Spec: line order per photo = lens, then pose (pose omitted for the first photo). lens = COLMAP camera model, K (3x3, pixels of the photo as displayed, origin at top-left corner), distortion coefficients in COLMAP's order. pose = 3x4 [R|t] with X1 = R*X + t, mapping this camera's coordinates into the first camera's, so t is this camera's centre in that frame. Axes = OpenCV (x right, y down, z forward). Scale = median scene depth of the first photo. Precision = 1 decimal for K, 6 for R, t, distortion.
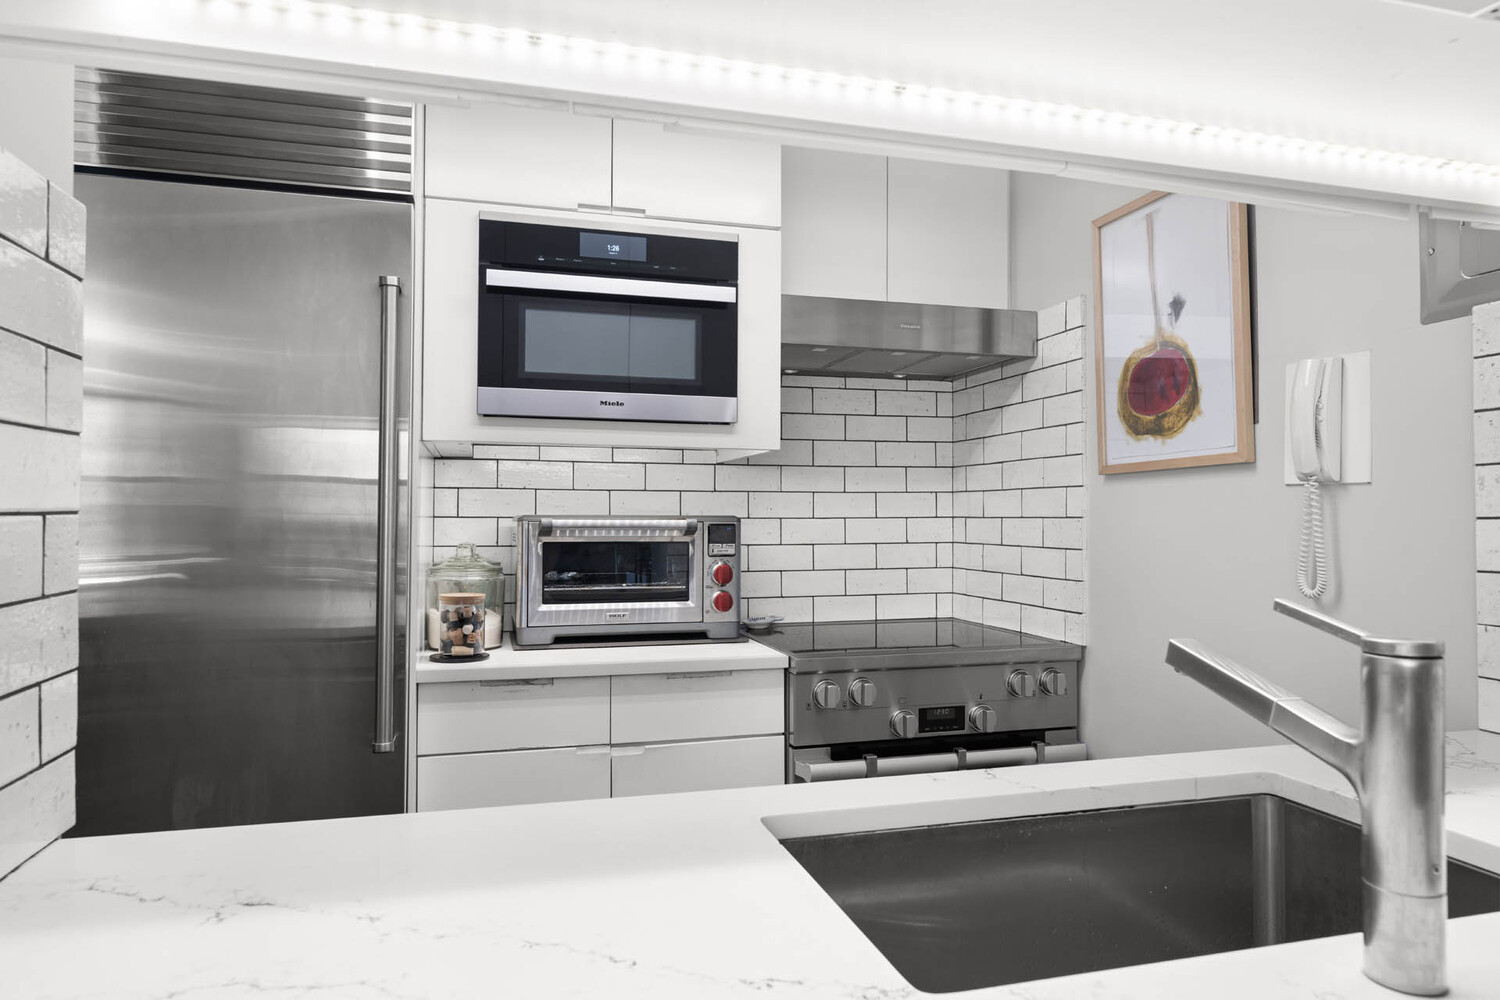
lens RADIAL K [[936.4, 0, 750.8], [0, 936.4, 502.2], [0, 0, 1]] dist [-0.003069, -0.001303]
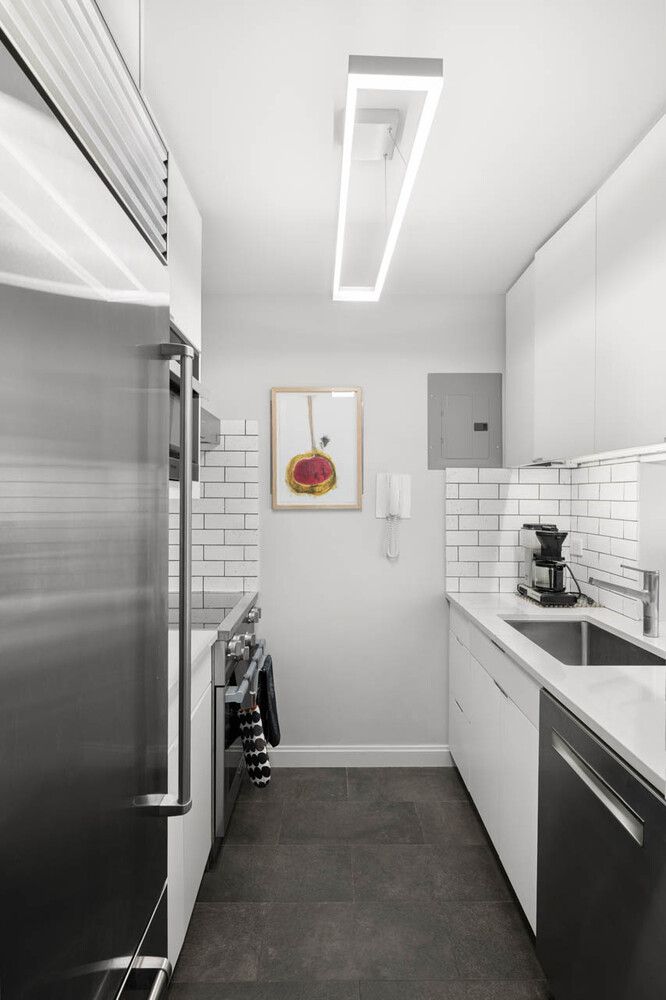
lens RADIAL K [[534.5, 0, 334.4], [0, 534.5, 496.3], [0, 0, 1]] dist [0.000655, -0.000035]
pose [[0.254191, -0.006010, 0.967135, -0.821315], [-0.019962, 0.999735, 0.011460, -0.081870], [-0.966948, -0.022219, 0.254003, 0.613196]]
